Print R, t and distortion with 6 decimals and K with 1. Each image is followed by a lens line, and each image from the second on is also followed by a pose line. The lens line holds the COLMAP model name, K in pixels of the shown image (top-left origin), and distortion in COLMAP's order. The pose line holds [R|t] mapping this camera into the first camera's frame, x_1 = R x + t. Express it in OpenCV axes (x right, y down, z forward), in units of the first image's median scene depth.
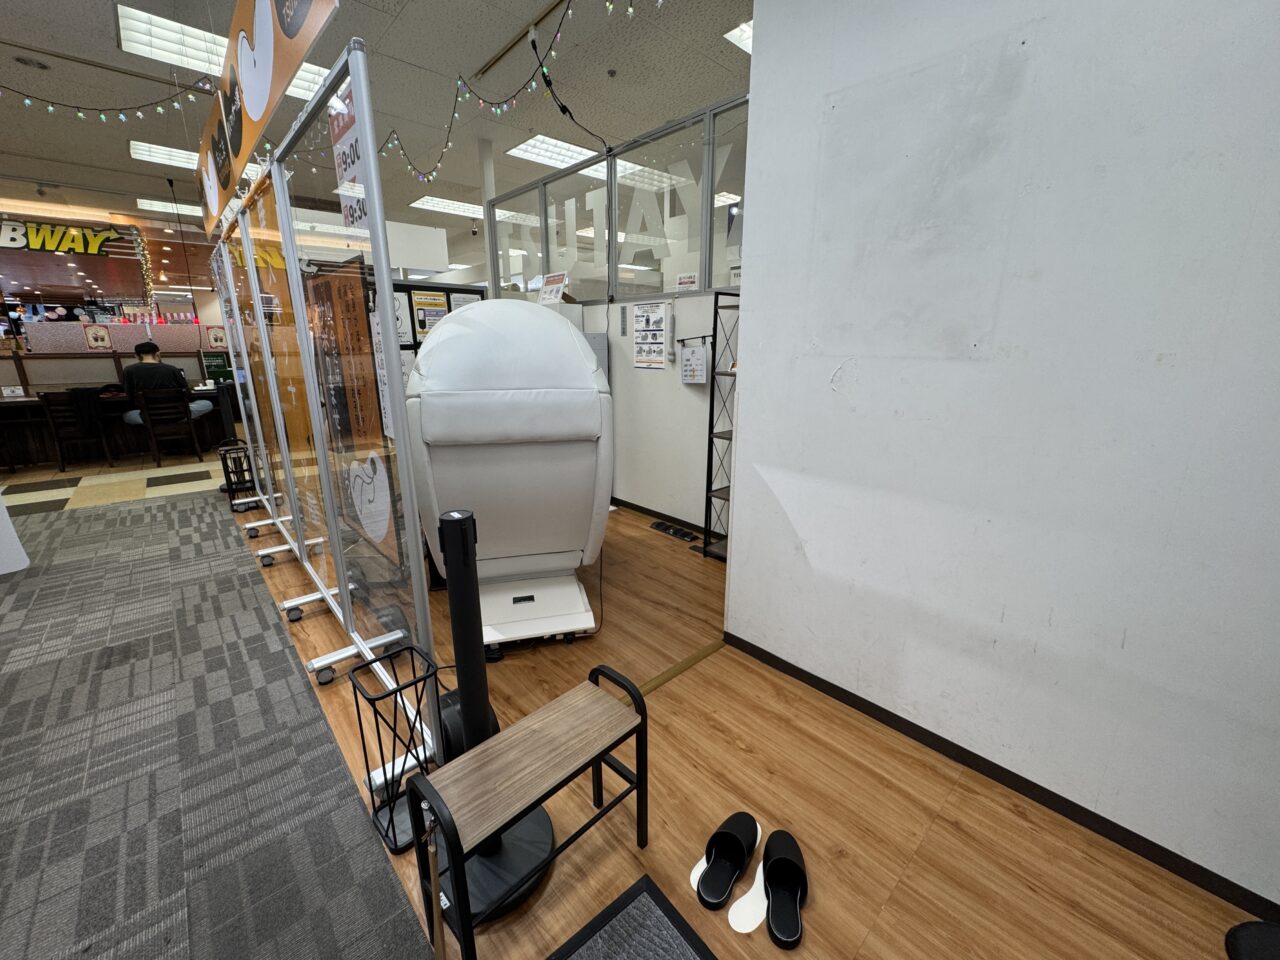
lens RADIAL K [[521.8, 0, 643.1], [0, 521.8, 475.1], [0, 0, 1]] dist [-0.001084, -0.000046]
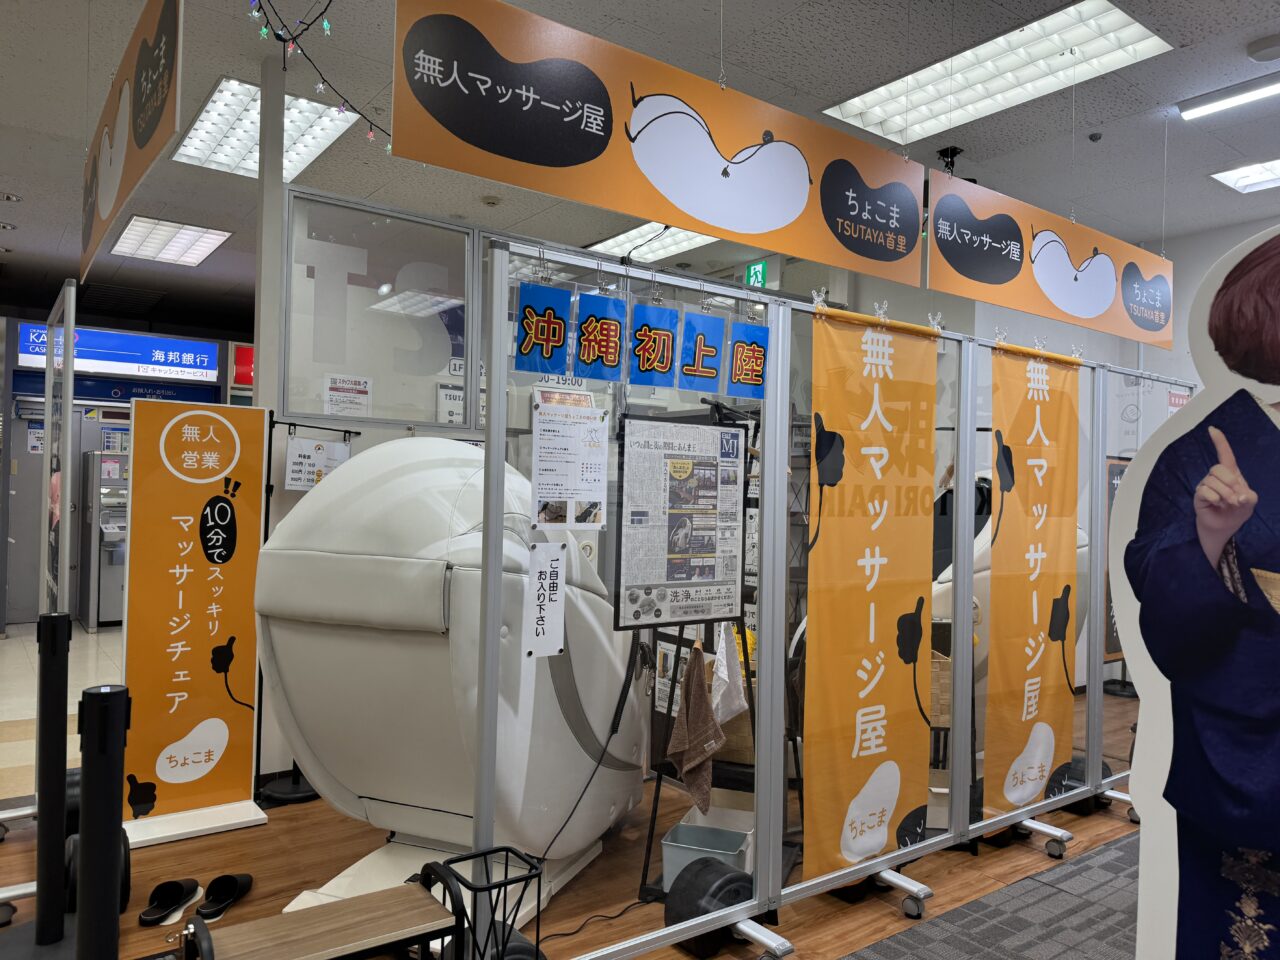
lens RADIAL K [[901.7, 0, 640.0], [0, 901.7, 480.0], [0, 0, 1]] dist [-0.004204, -0.002109]
pose [[0.102825, 0.006425, 0.994679, -0.995989], [0.228645, 0.973050, -0.029921, -0.174211], [-0.968064, 0.230505, 0.098585, 0.649455]]
